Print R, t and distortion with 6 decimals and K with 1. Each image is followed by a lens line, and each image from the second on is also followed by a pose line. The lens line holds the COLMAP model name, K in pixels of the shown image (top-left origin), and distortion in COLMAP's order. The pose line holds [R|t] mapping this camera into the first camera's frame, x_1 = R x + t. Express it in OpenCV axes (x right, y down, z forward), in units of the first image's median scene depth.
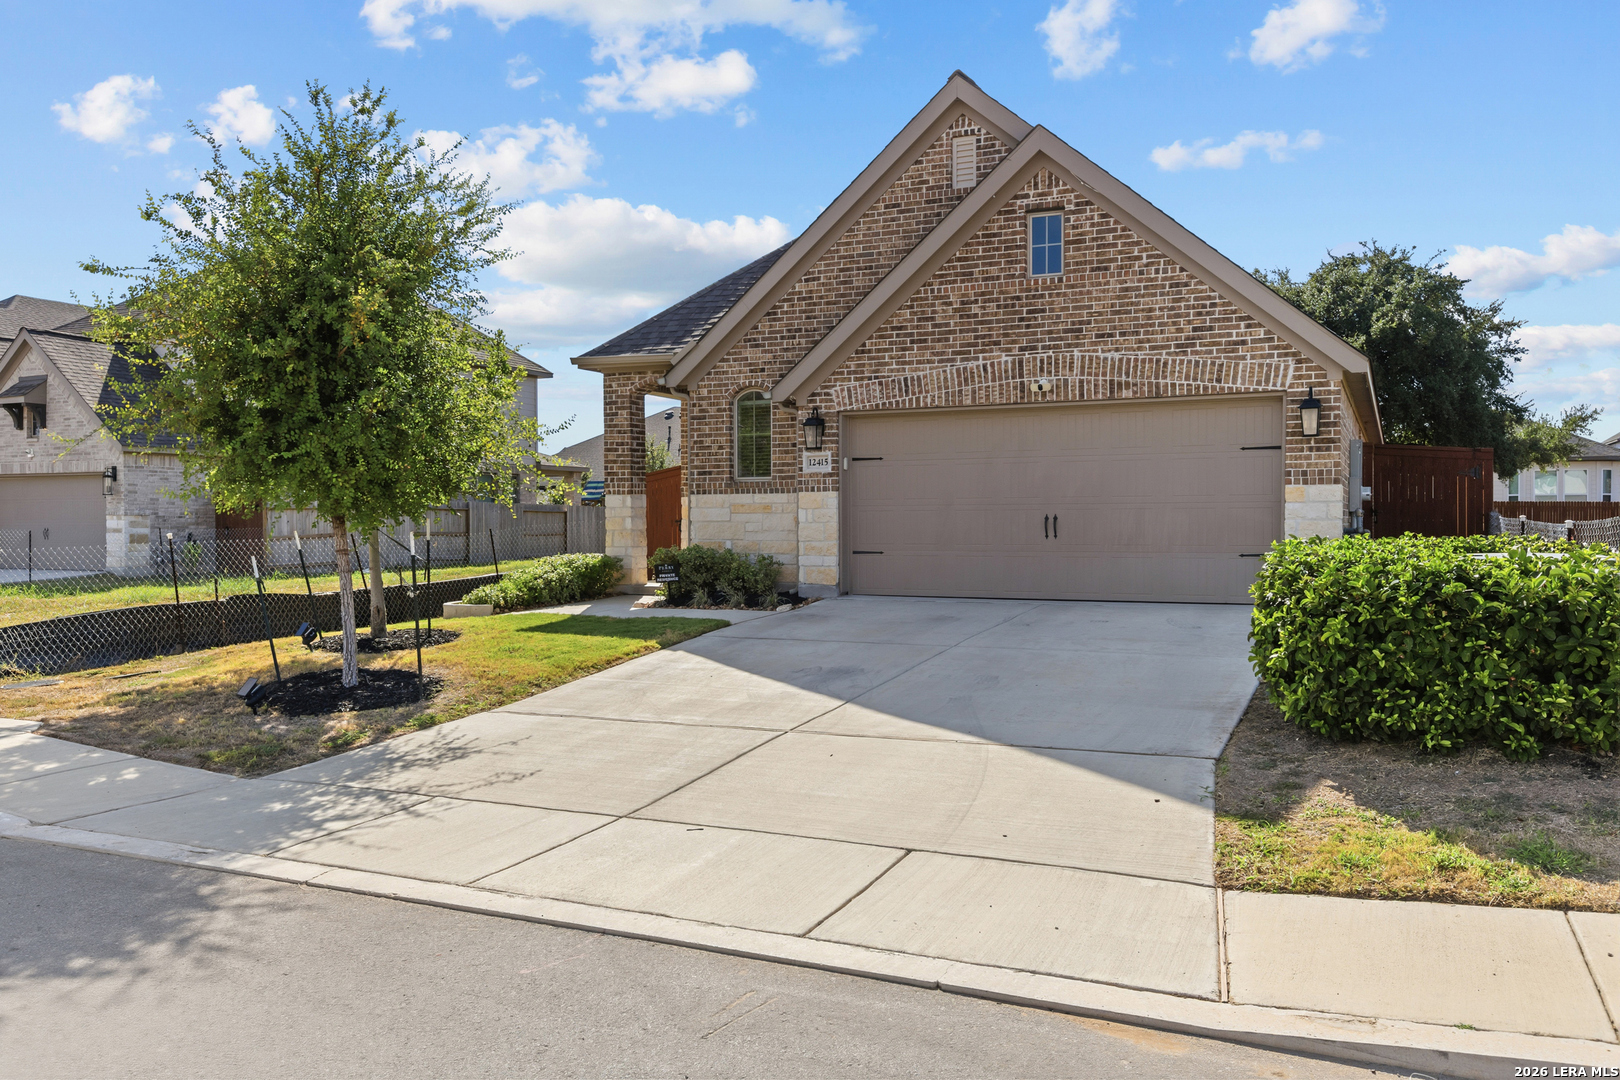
lens RADIAL K [[1252.7, 0, 813.1], [0, 1252.7, 536.5], [0, 0, 1]] dist [0.004362, -0.001528]
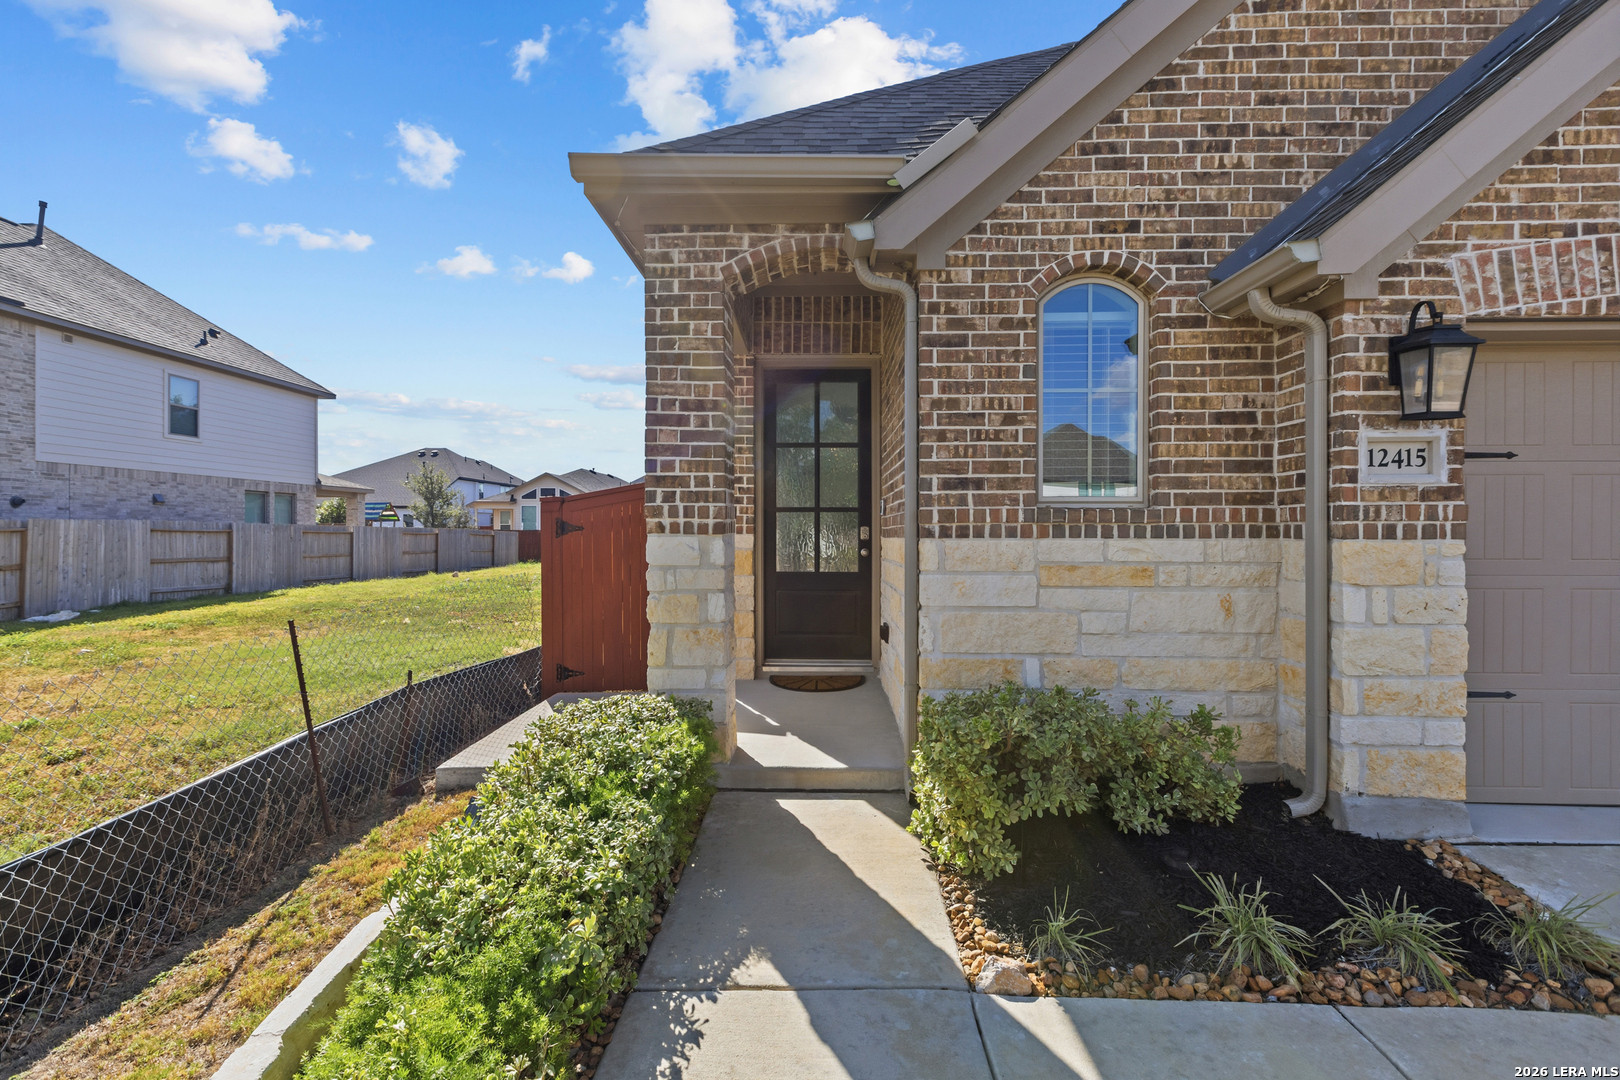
lens RADIAL K [[732.8, 0, 811.6], [0, 732.8, 531.9], [0, 0, 1]] dist [0.001233, 0.000237]
pose [[0.921726, 0.004761, 0.387812, -0.239484], [-0.000071, 0.999927, -0.012106, -0.036008], [-0.387841, 0.011131, 0.921659, 0.886994]]
